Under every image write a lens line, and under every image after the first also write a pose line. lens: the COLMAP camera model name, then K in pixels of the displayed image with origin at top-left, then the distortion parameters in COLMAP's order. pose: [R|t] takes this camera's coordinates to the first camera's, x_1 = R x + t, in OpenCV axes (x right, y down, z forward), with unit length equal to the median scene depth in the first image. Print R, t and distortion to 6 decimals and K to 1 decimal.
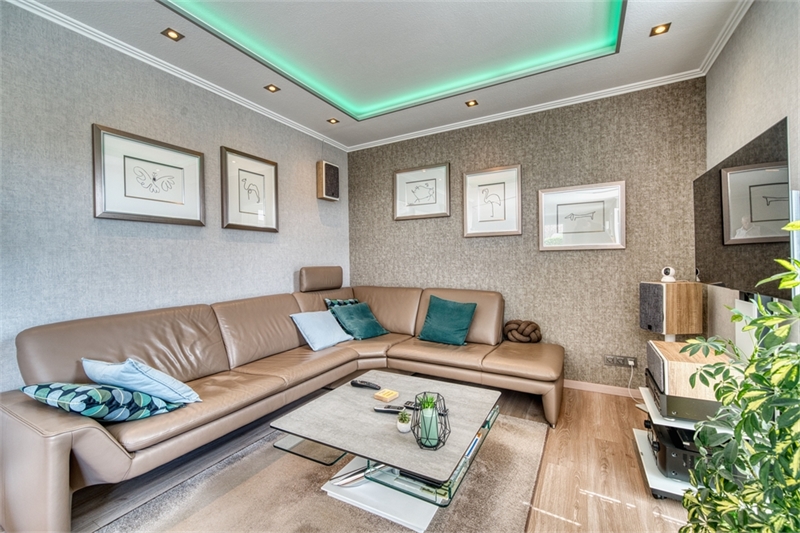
lens RADIAL K [[339.0, 0, 393.3], [0, 339.0, 263.8], [0, 0, 1]] dist [0.002256, 0.000247]
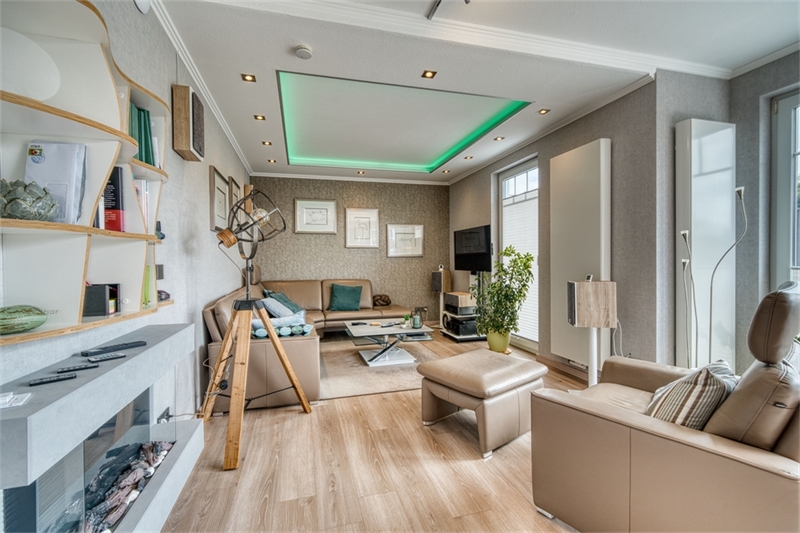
lens RADIAL K [[339.0, 0, 396.6], [0, 339.0, 266.5], [0, 0, 1]] dist [0.002256, 0.000247]
pose [[0.713149, -0.005285, 0.700992, -0.830059], [0.007261, 0.999974, 0.000153, 0.015967], [-0.700975, 0.004981, 0.713169, -0.362065]]
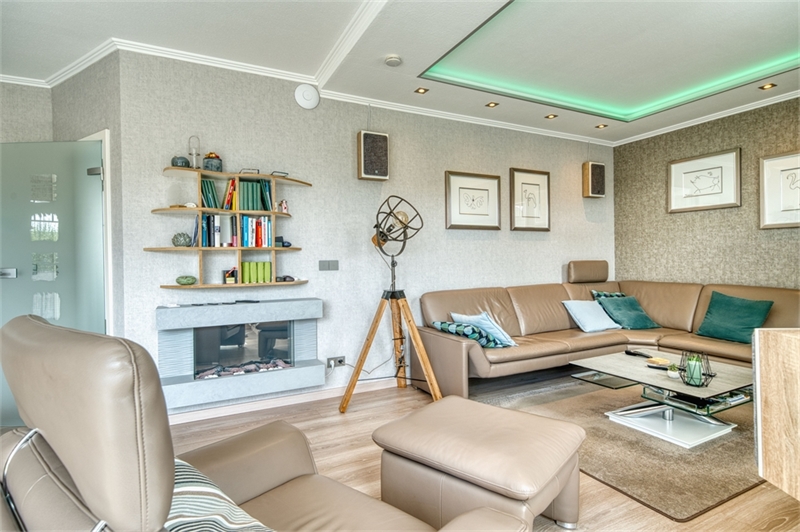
lens RADIAL K [[411.1, 0, 402.7], [0, 411.1, 261.6], [0, 0, 1]] dist [0.000314, 0.001937]
pose [[0.839539, 0.006597, -0.543260, 0.006316], [-0.002724, 0.999965, 0.007933, 0.002771], [0.543293, -0.005180, 0.839527, -0.475682]]
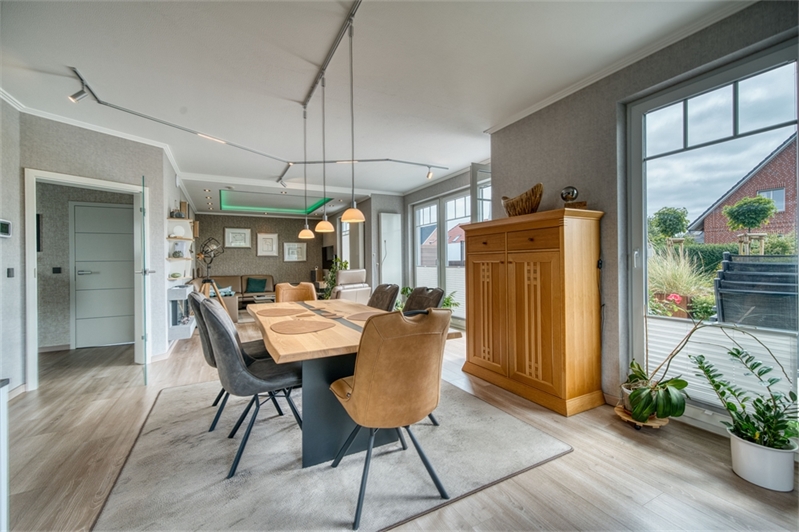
lens RADIAL K [[327.8, 0, 395.0], [0, 327.8, 264.7], [0, 0, 1]] dist [-0.002987, -0.000177]
pose [[0.555298, 0.002074, 0.831649, -1.498010], [0.012141, 0.999870, -0.010600, 0.034243], [-0.831563, 0.015983, 0.555201, -1.520579]]
